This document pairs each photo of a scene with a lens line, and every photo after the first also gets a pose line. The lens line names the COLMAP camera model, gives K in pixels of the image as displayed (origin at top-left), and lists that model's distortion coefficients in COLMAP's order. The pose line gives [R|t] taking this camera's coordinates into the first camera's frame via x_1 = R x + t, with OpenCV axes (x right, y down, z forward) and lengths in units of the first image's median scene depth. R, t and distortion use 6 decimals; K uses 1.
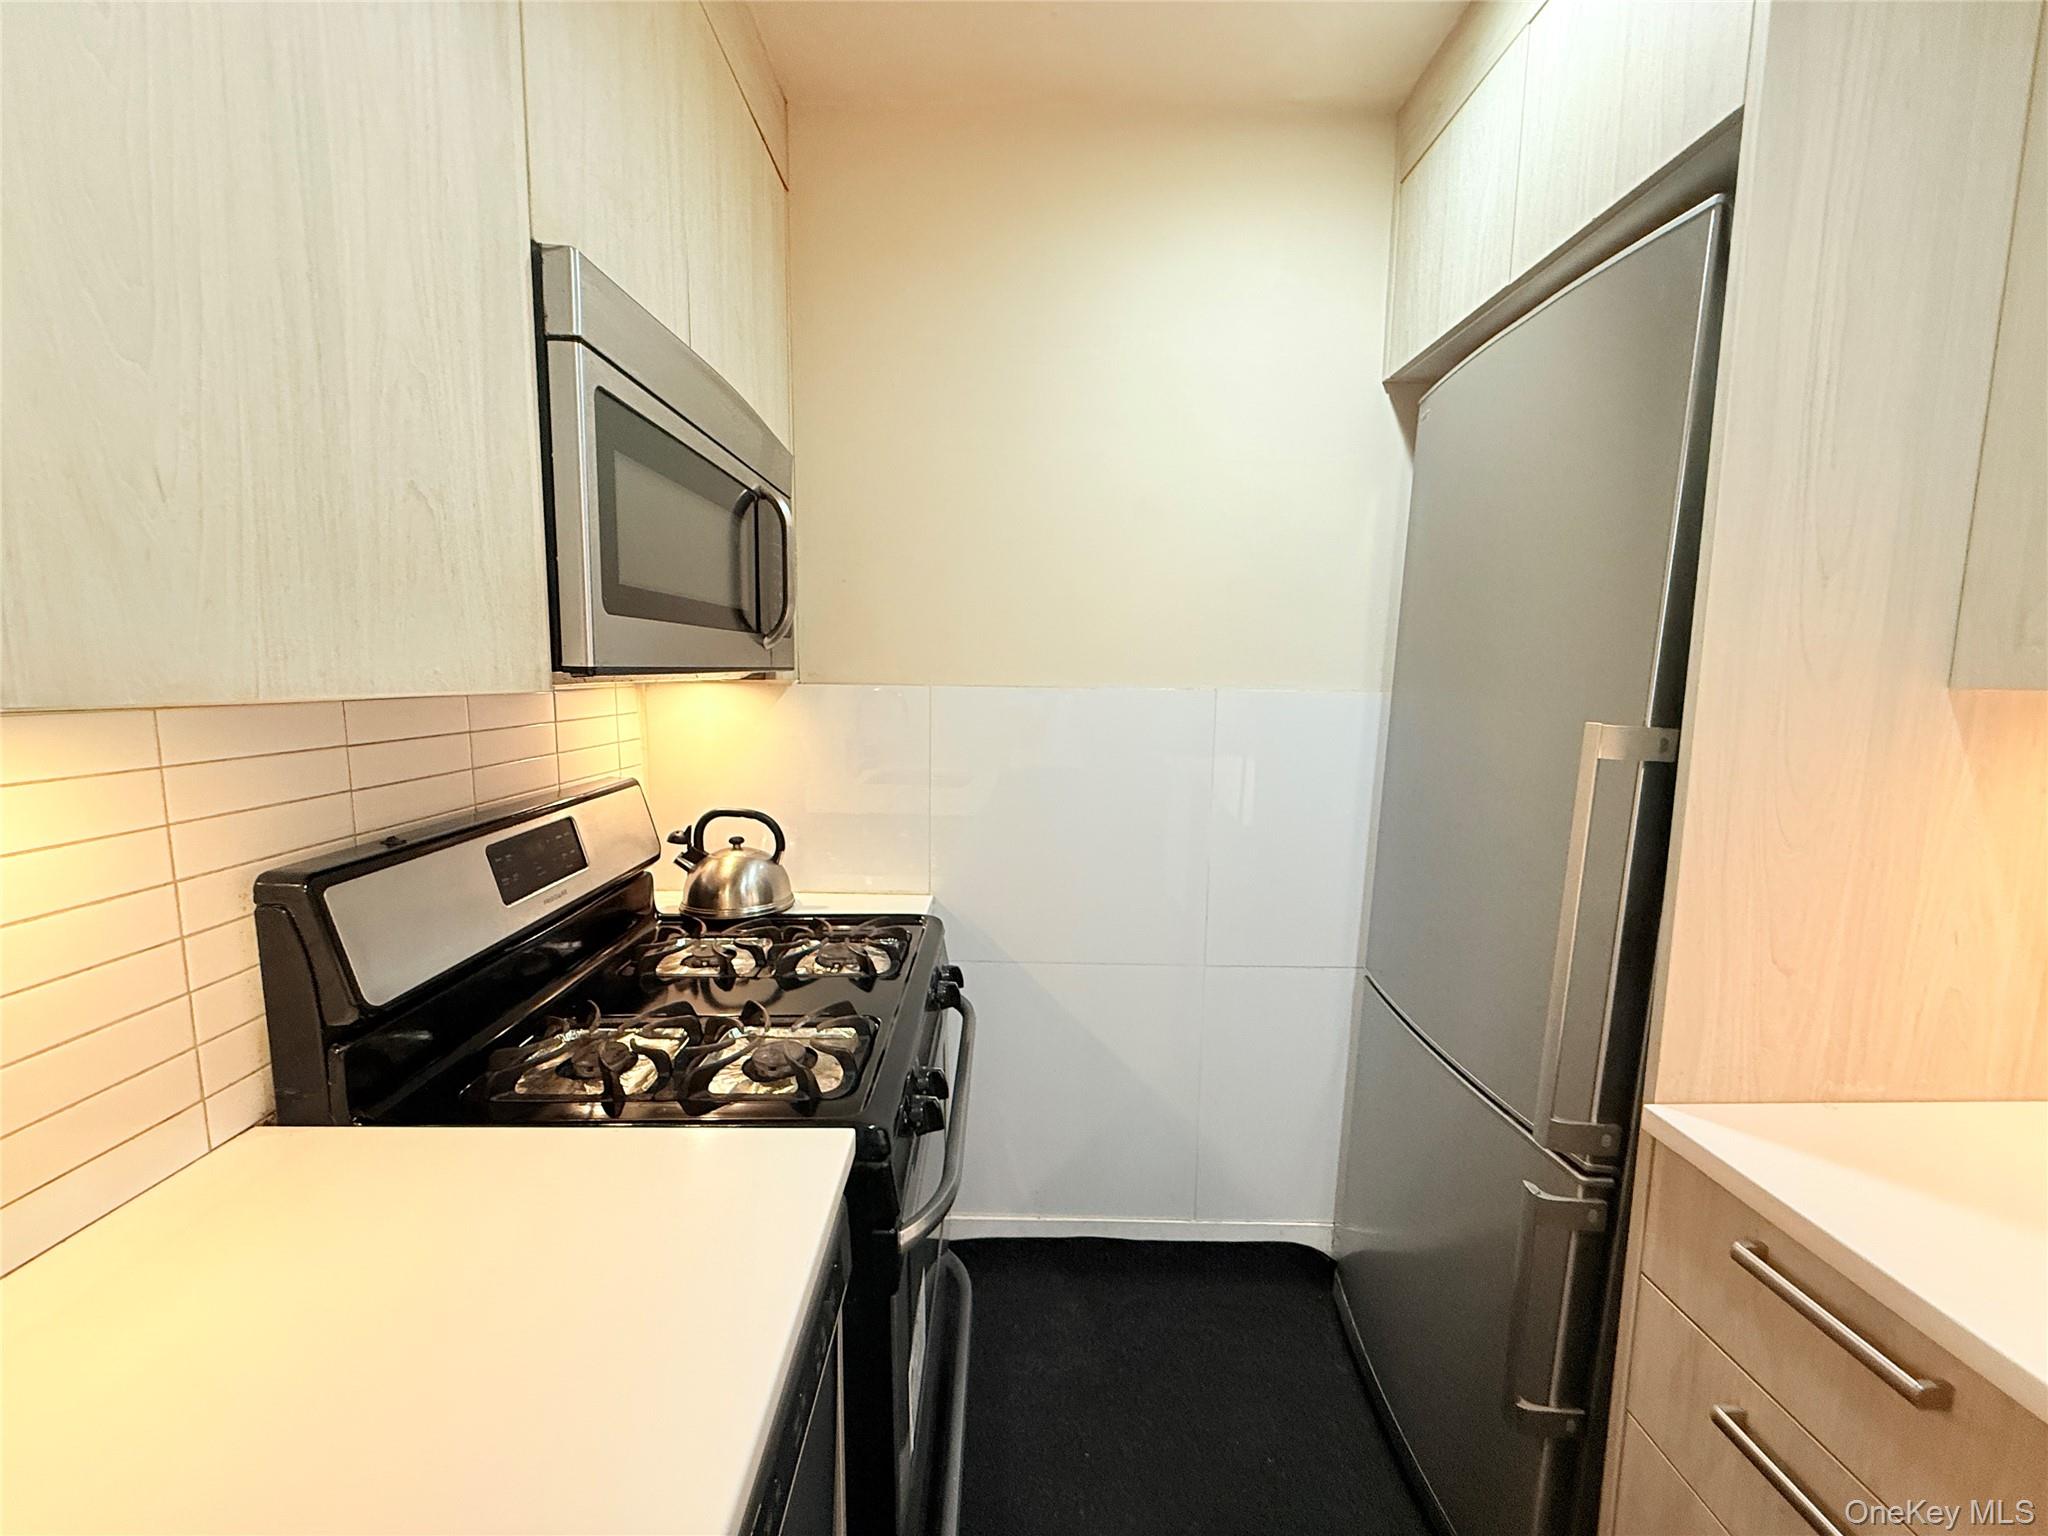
lens RADIAL K [[821.2, 0, 1027.0], [0, 821.2, 773.2], [0, 0, 1]] dist [0.004611, 0.000302]
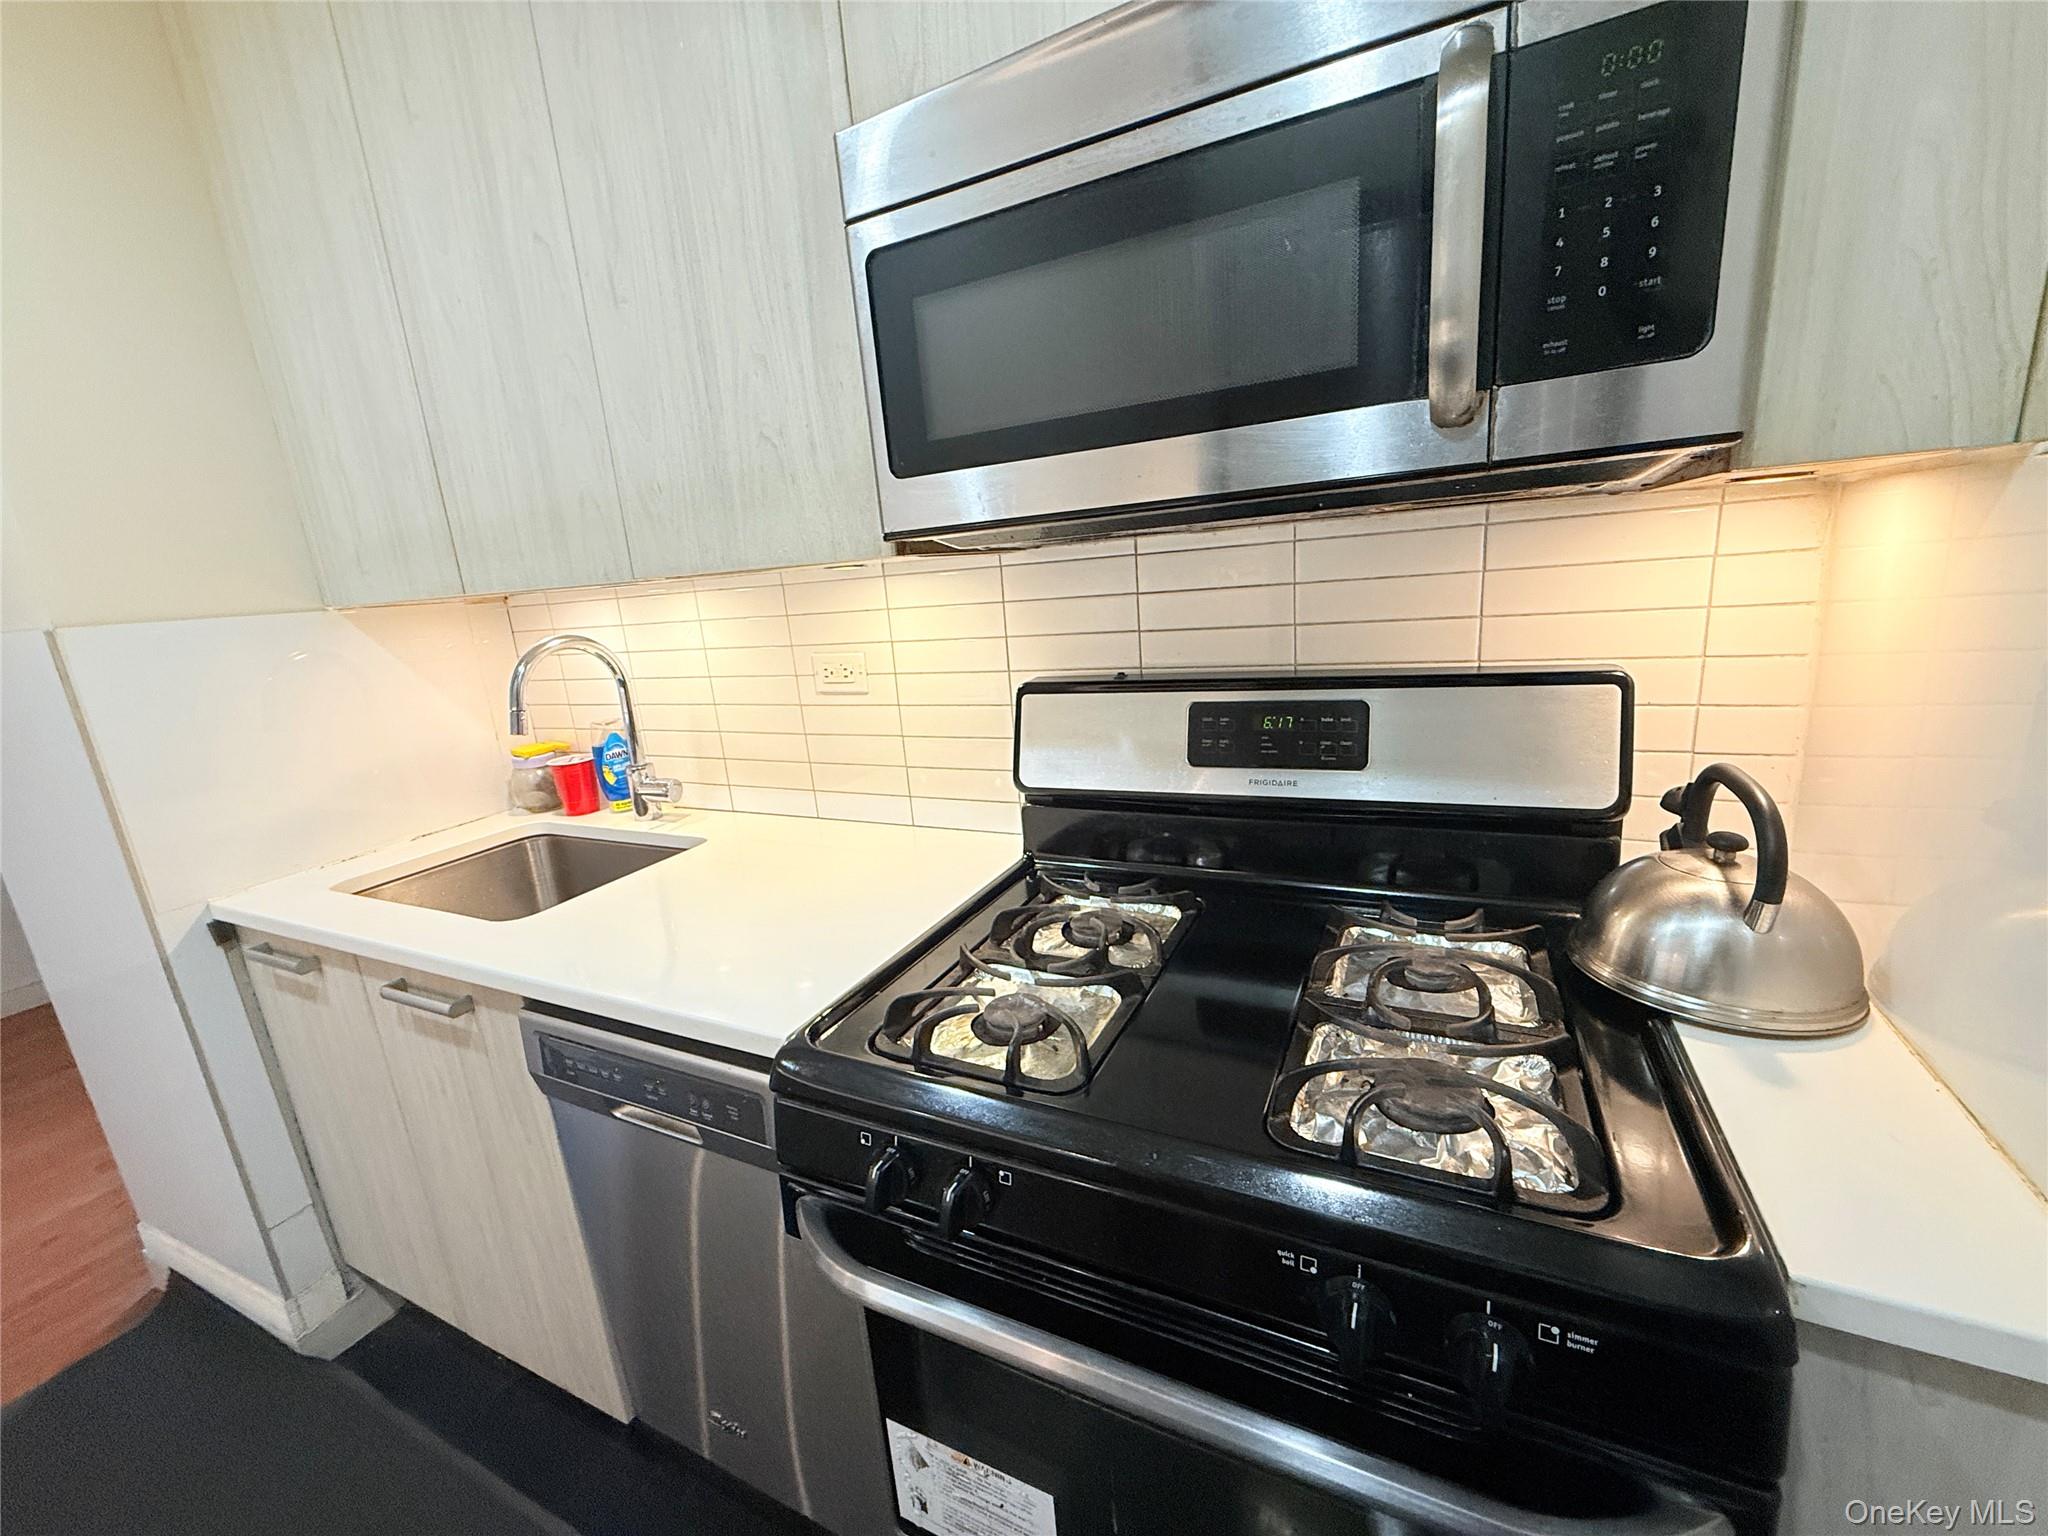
lens RADIAL K [[821.2, 0, 1014.6], [0, 821.2, 765.1], [0, 0, 1]] dist [0.004611, 0.000302]
pose [[-0.460361, 0.220578, -0.859891, 0.311545], [-0.037363, 0.962966, 0.267022, -0.095120], [0.886945, 0.155055, -0.435070, 1.243651]]
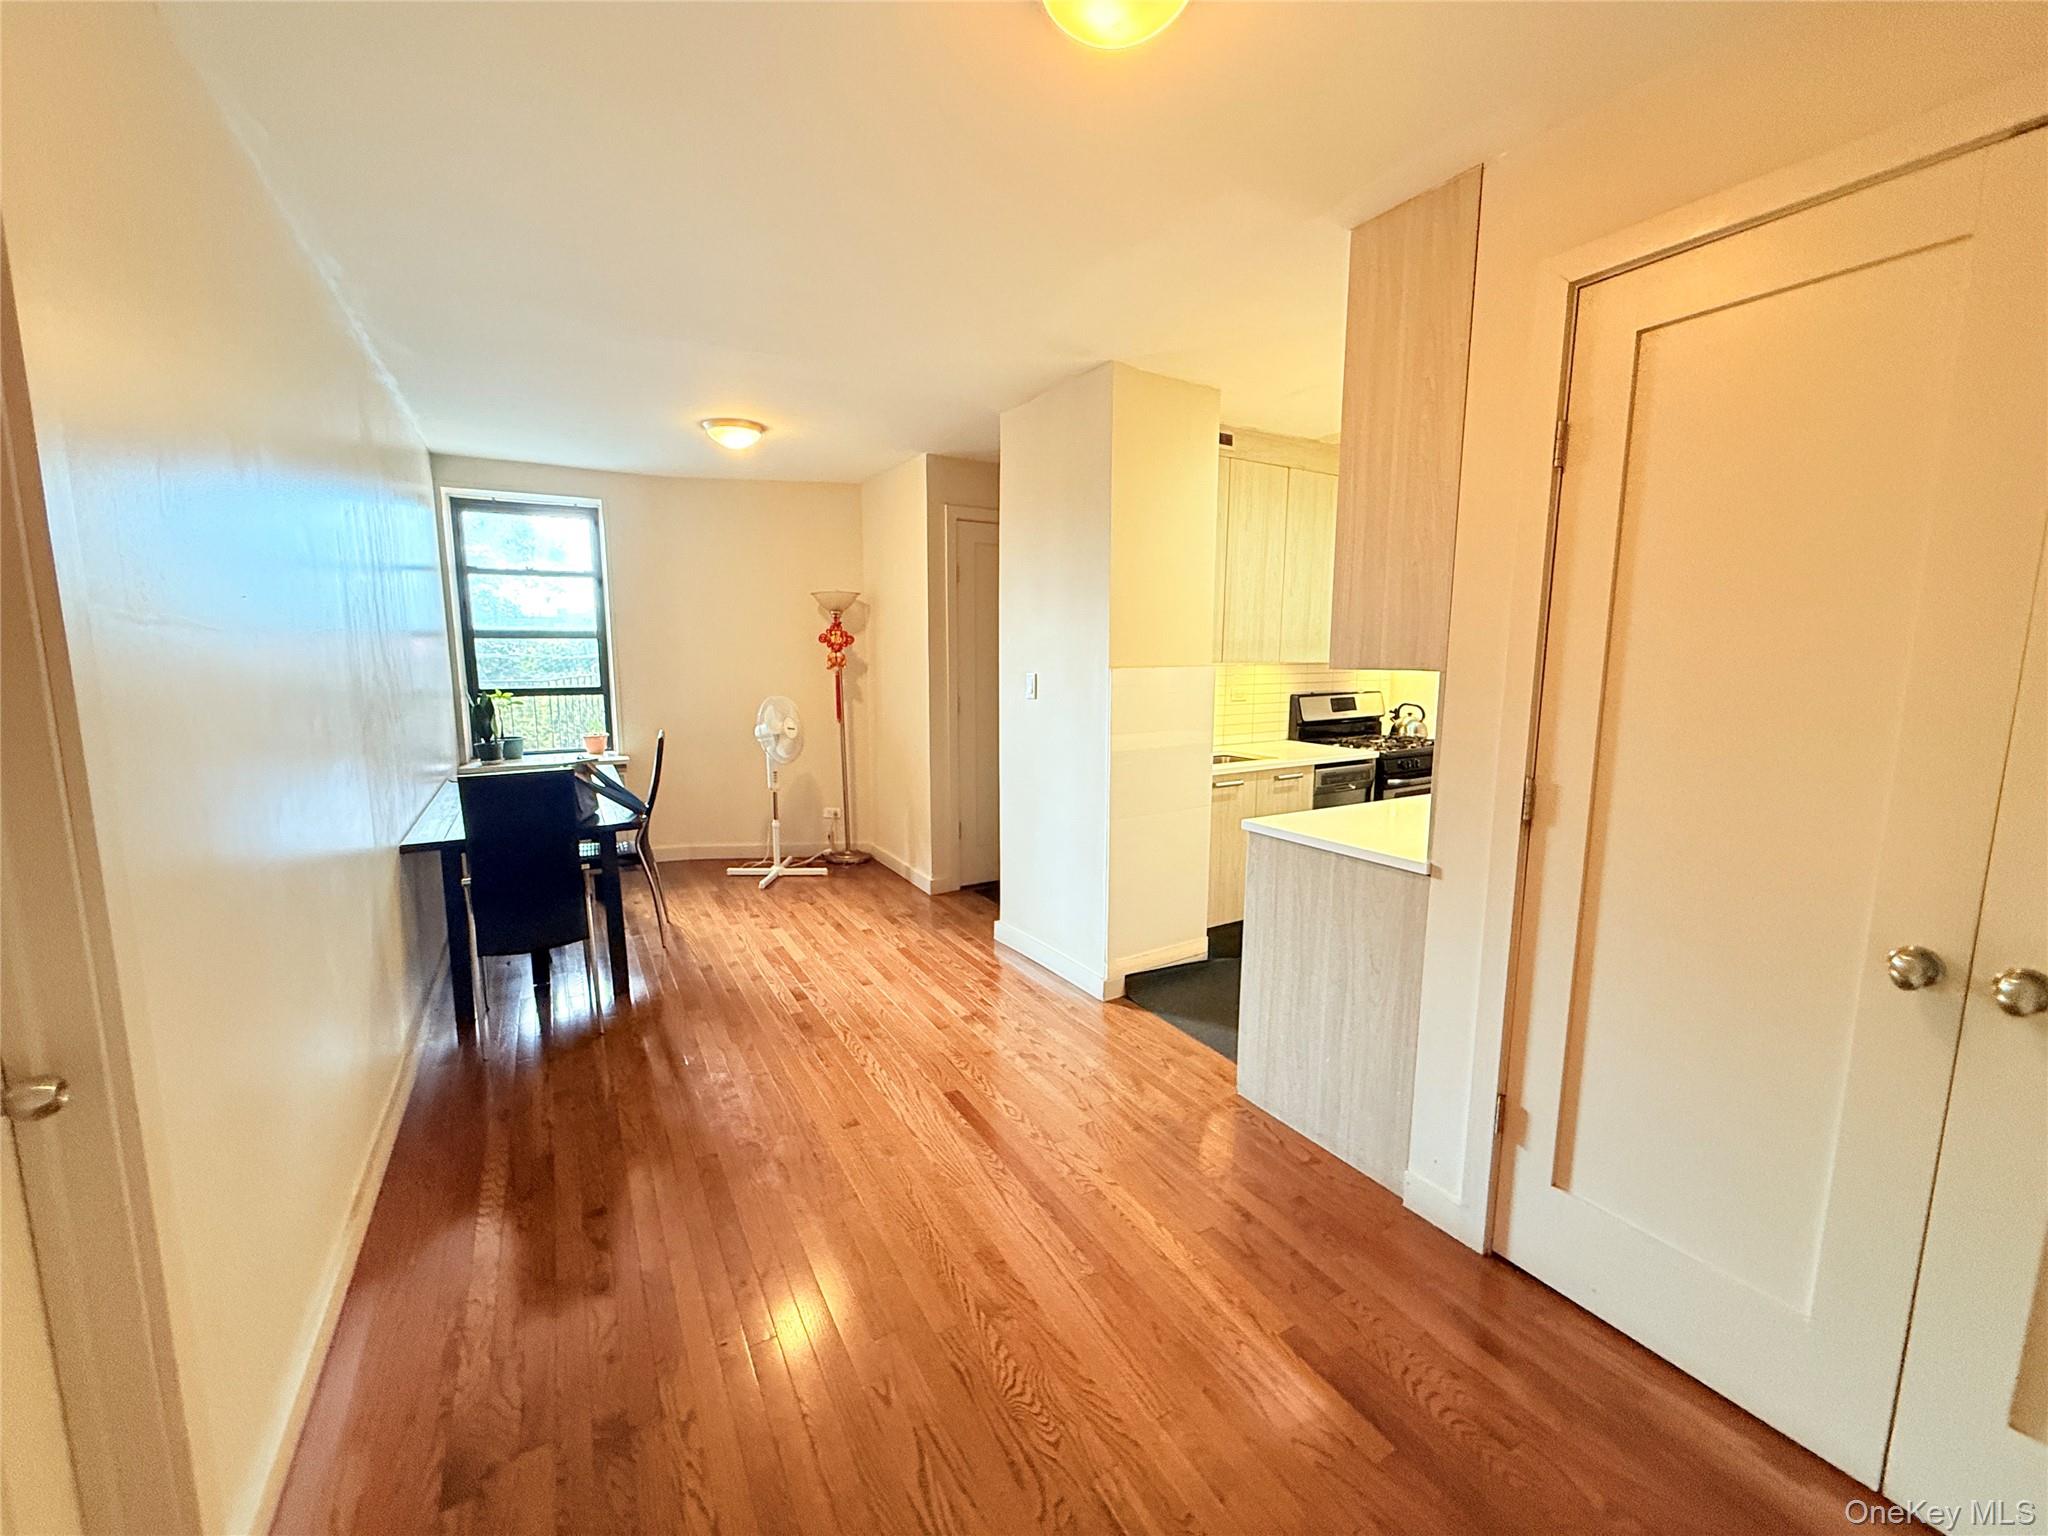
lens RADIAL K [[821.2, 0, 1030.4], [0, 821.2, 766.9], [0, 0, 1]] dist [0.004611, 0.000302]
pose [[0.497159, 0.097889, -0.862120, 2.343645], [-0.091934, 0.993965, 0.059843, 0.334900], [0.862775, 0.049507, 0.503158, -2.546227]]
